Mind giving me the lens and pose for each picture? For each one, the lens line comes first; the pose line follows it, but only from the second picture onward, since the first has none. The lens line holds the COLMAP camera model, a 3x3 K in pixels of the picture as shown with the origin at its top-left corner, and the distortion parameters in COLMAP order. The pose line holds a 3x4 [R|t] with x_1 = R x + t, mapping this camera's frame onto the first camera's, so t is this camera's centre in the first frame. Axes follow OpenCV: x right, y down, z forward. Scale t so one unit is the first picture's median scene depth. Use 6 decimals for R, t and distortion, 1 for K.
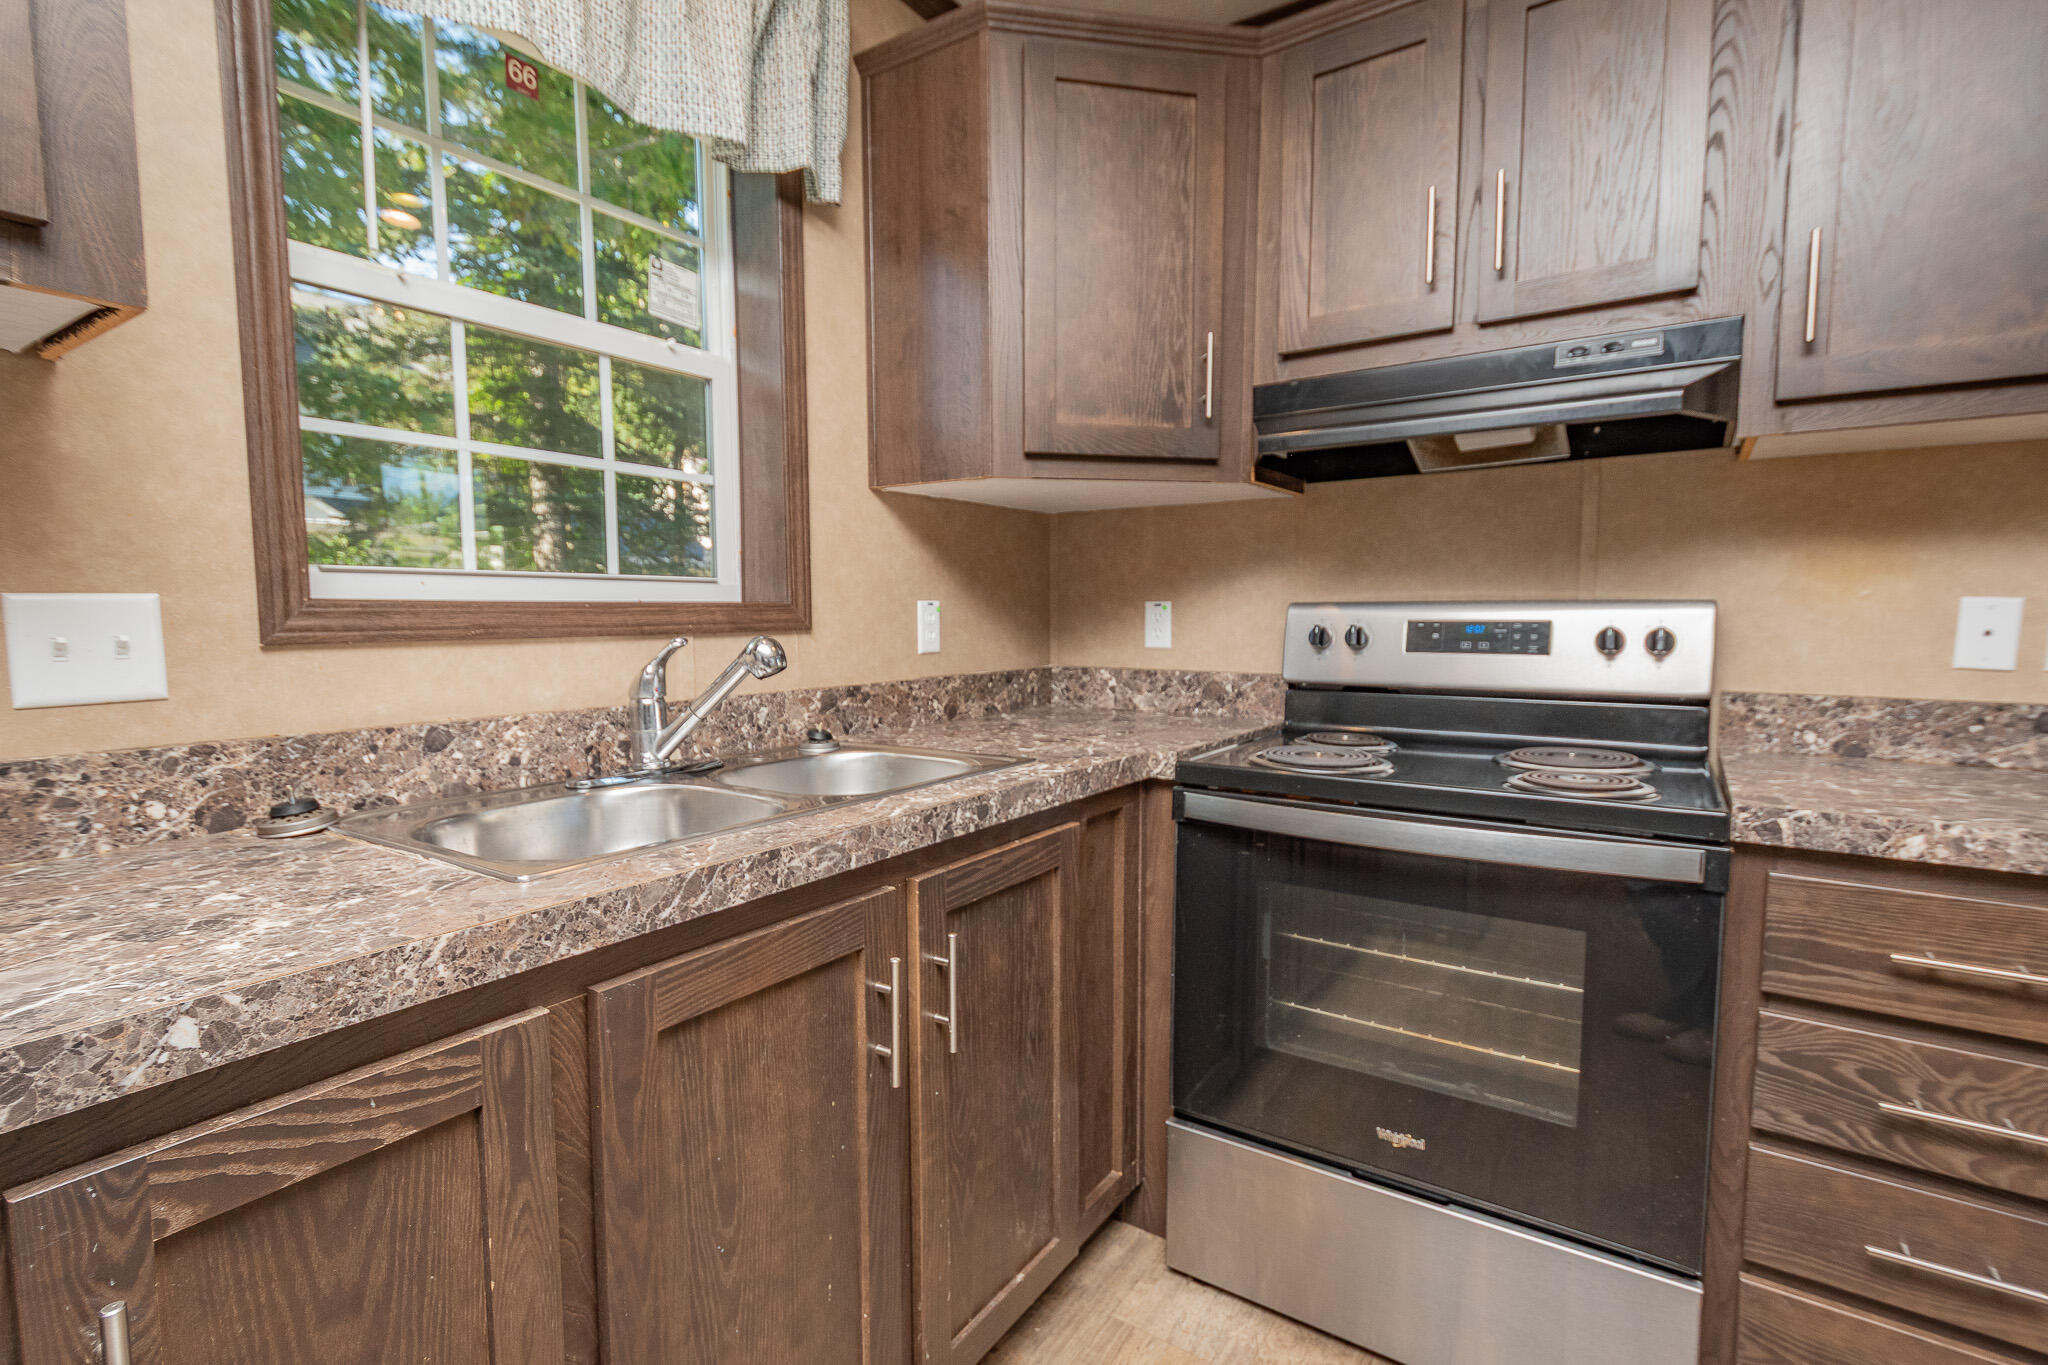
lens RADIAL K [[945.5, 0, 1028.6], [0, 945.5, 692.0], [0, 0, 1]] dist [0.003494, -0.000046]
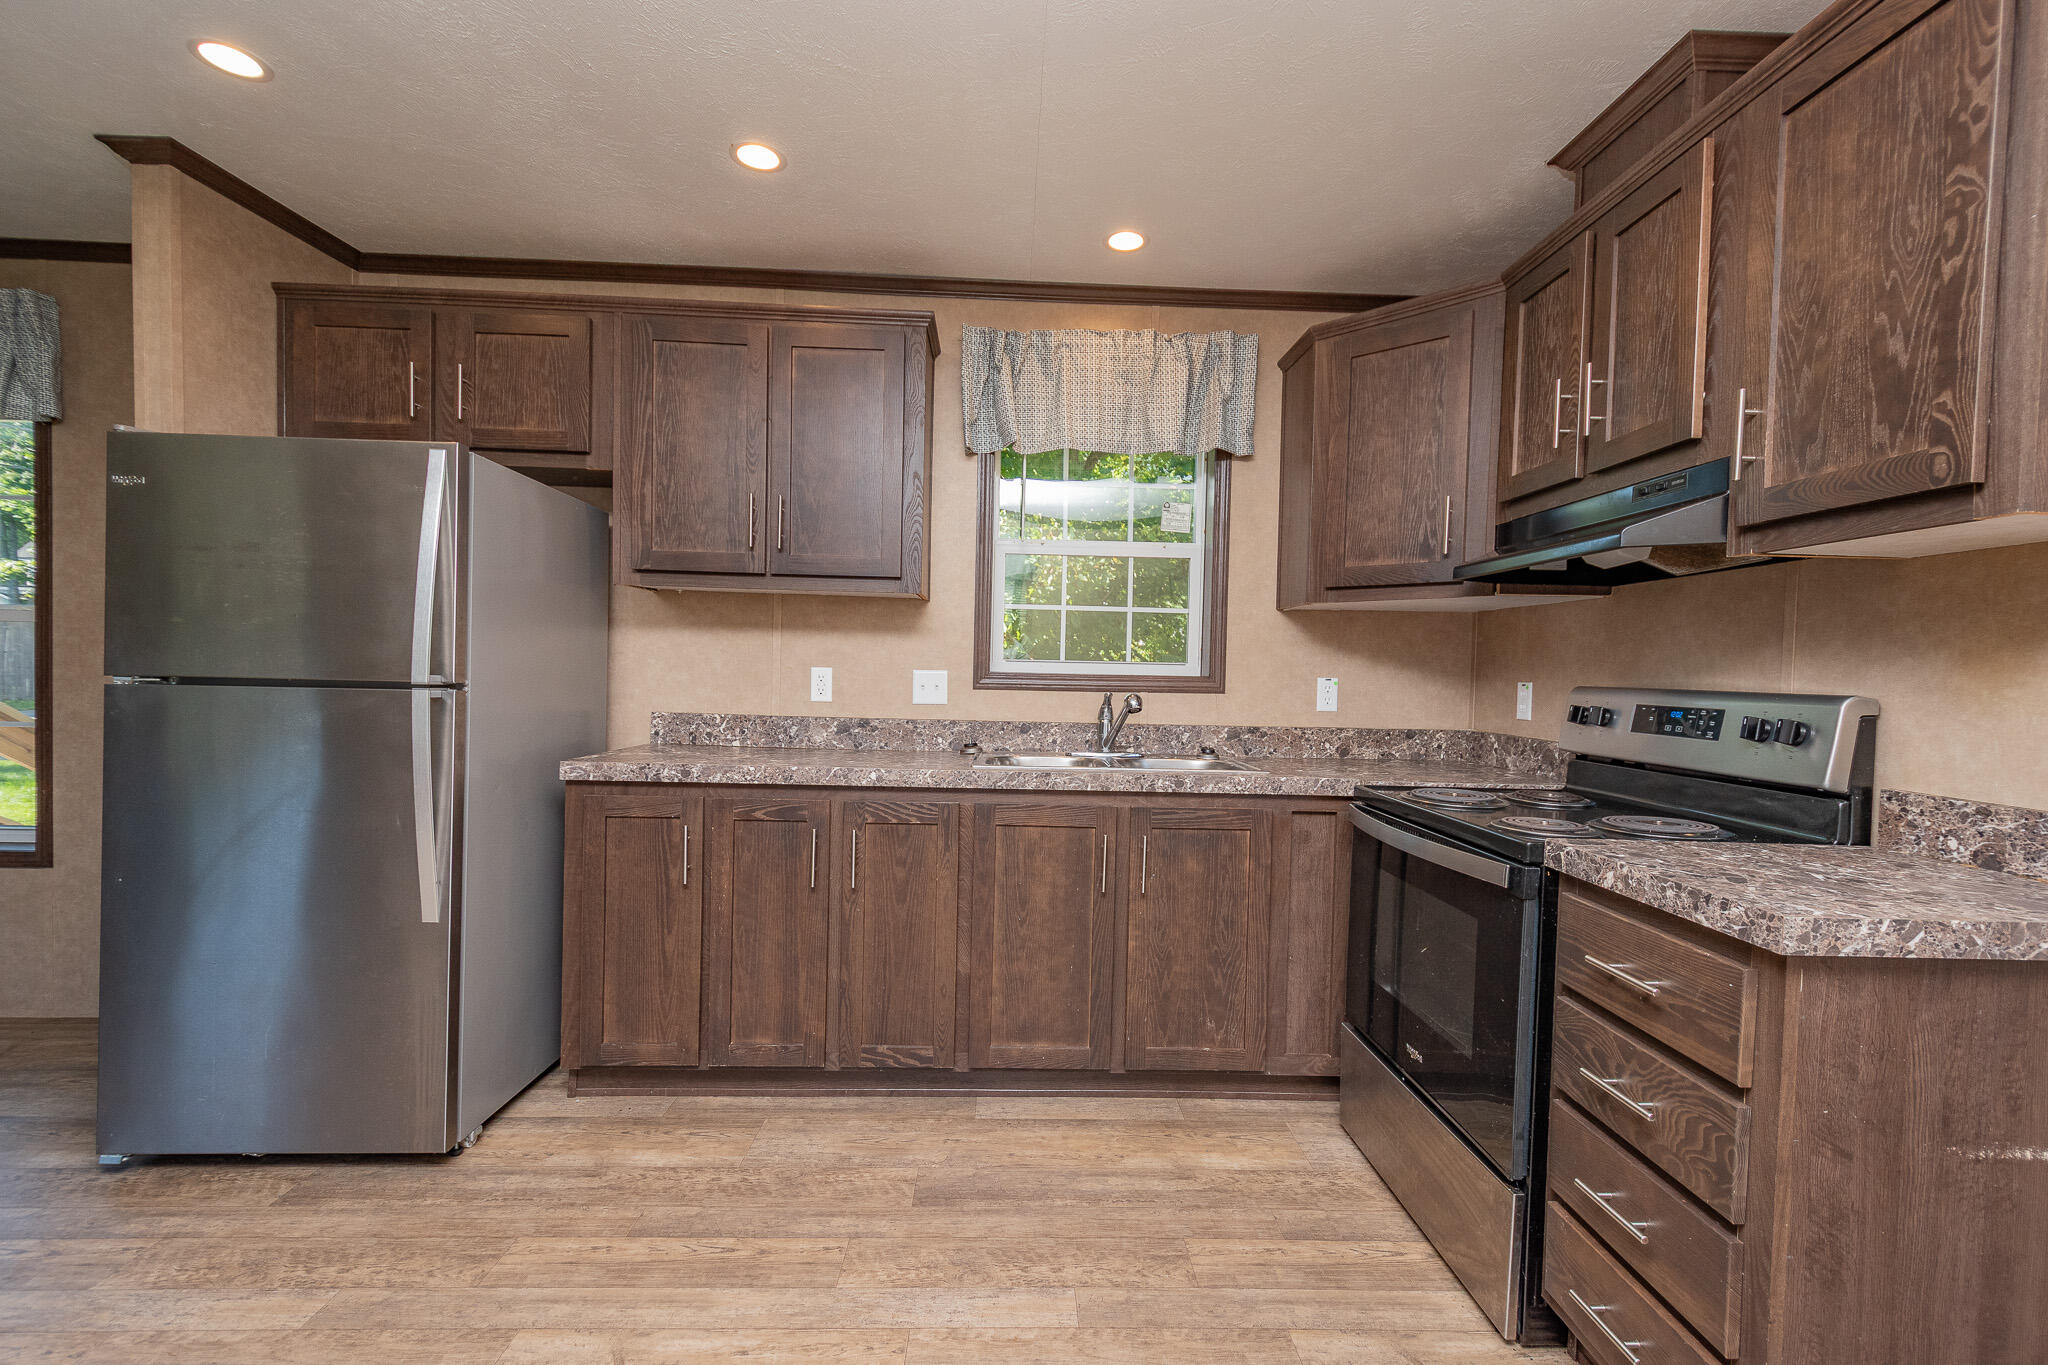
lens RADIAL K [[896.2, 0, 1030.9], [0, 896.2, 689.7], [0, 0, 1]] dist [0.007819, -0.000397]
pose [[0.577178, 0.035419, -0.815850, 0.996568], [-0.091886, 0.995531, -0.021786, -0.001184], [0.811433, 0.087539, 0.577853, -0.282466]]
